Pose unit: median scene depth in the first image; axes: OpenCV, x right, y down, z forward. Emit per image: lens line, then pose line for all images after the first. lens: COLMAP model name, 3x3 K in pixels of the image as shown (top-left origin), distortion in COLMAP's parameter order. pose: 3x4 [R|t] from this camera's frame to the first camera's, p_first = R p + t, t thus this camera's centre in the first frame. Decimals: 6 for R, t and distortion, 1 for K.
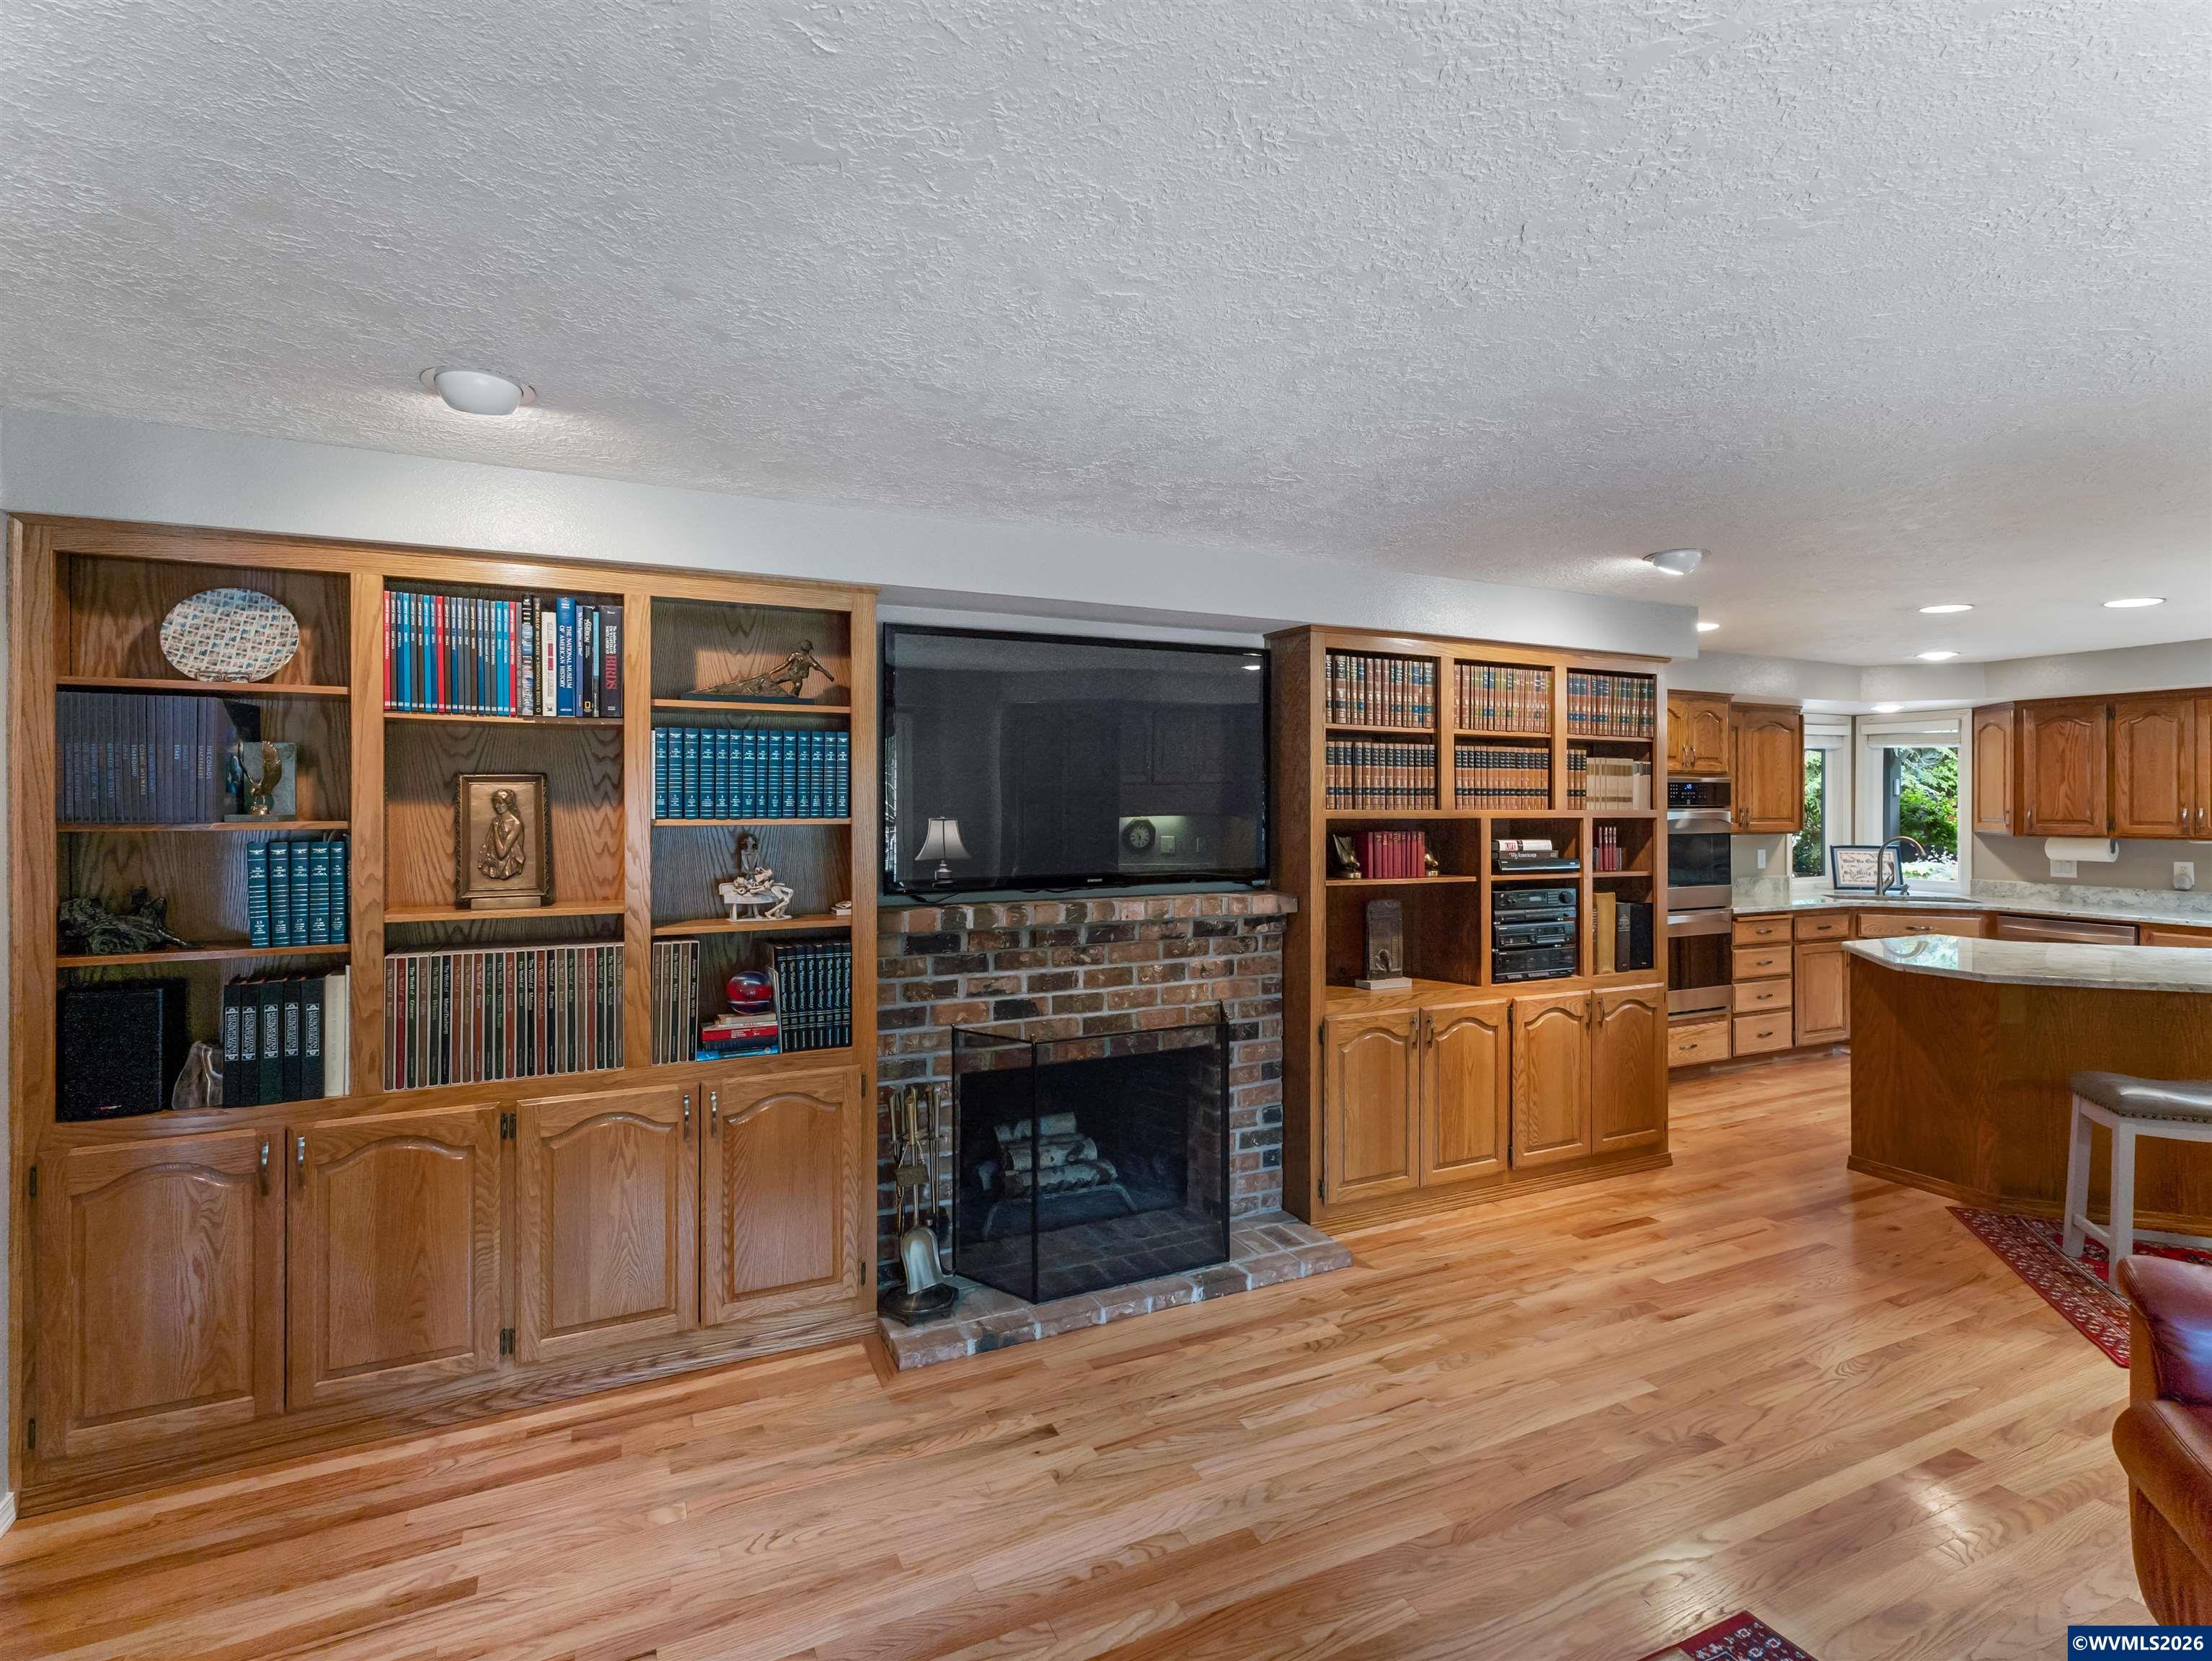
lens RADIAL K [[1059.1, 0, 1109.0], [0, 1059.1, 803.2], [0, 0, 1]] dist [0.003278, 0.003876]
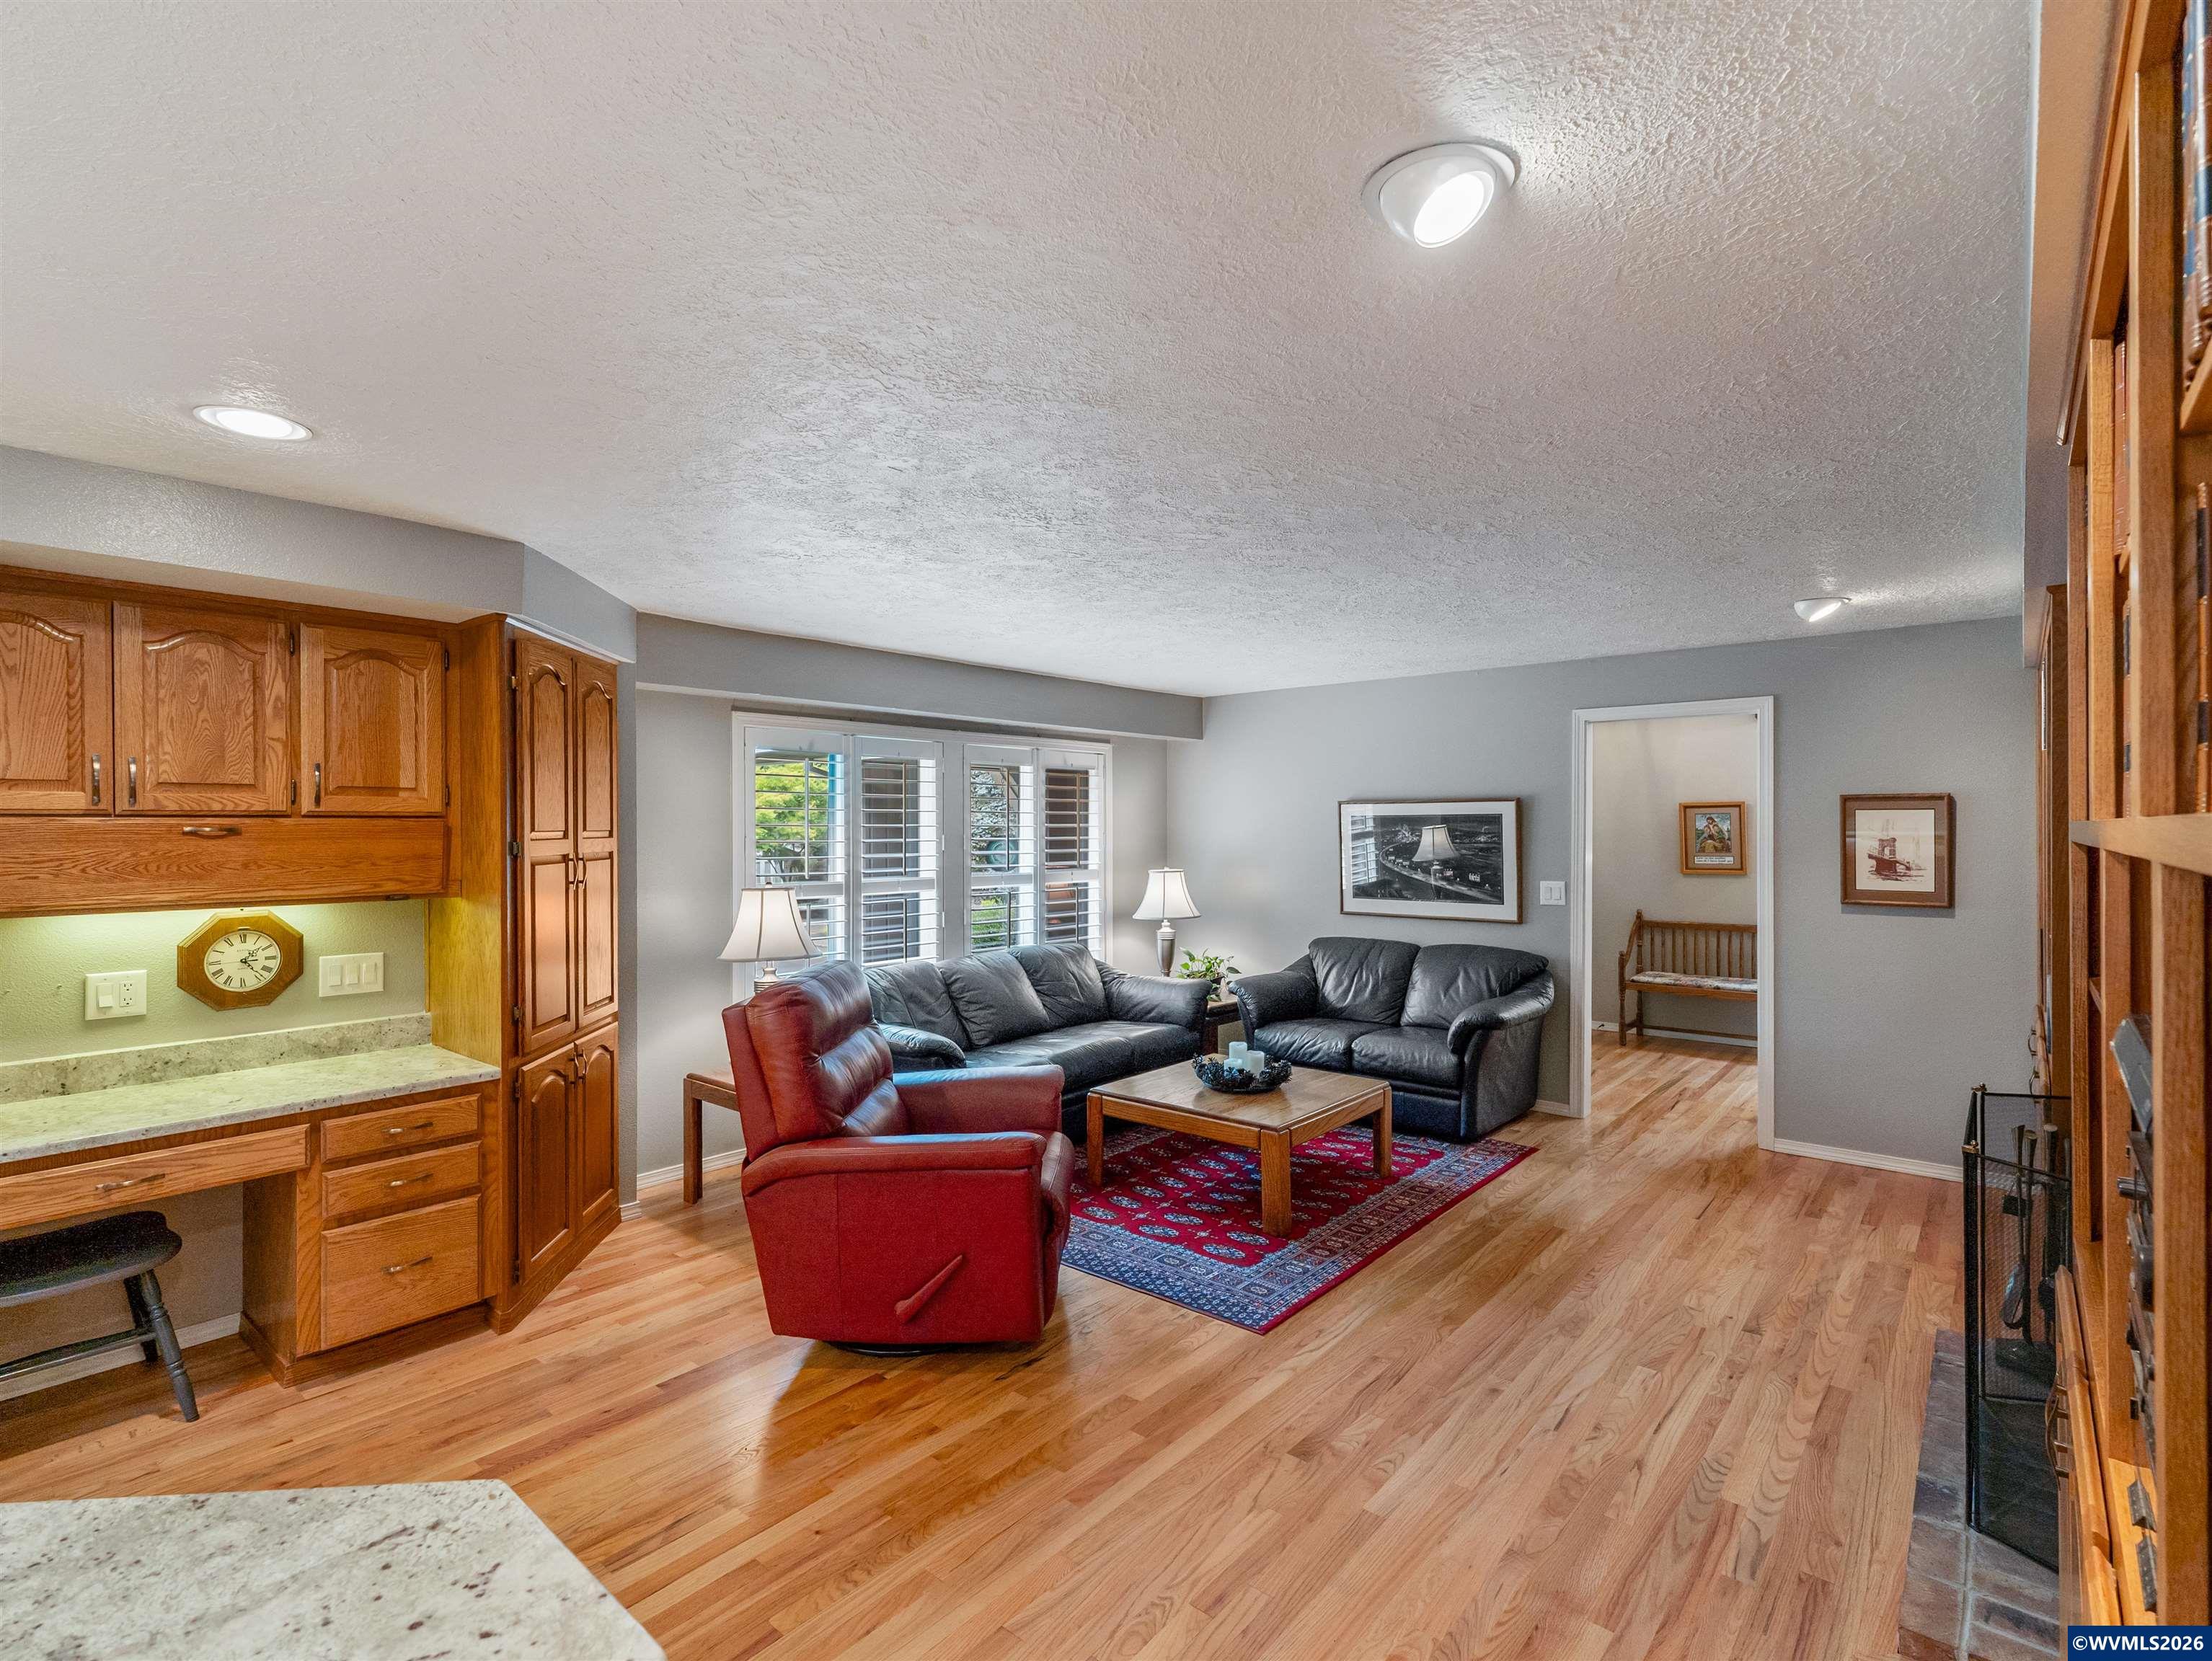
lens RADIAL K [[1059.1, 0, 1103.4], [0, 1059.1, 832.0], [0, 0, 1]] dist [0.003278, 0.003876]
pose [[-0.911257, 0.006725, -0.411783, 0.793125], [0.007035, 0.999975, 0.000762, 0.006808], [0.411778, -0.002202, -0.911282, 1.273651]]
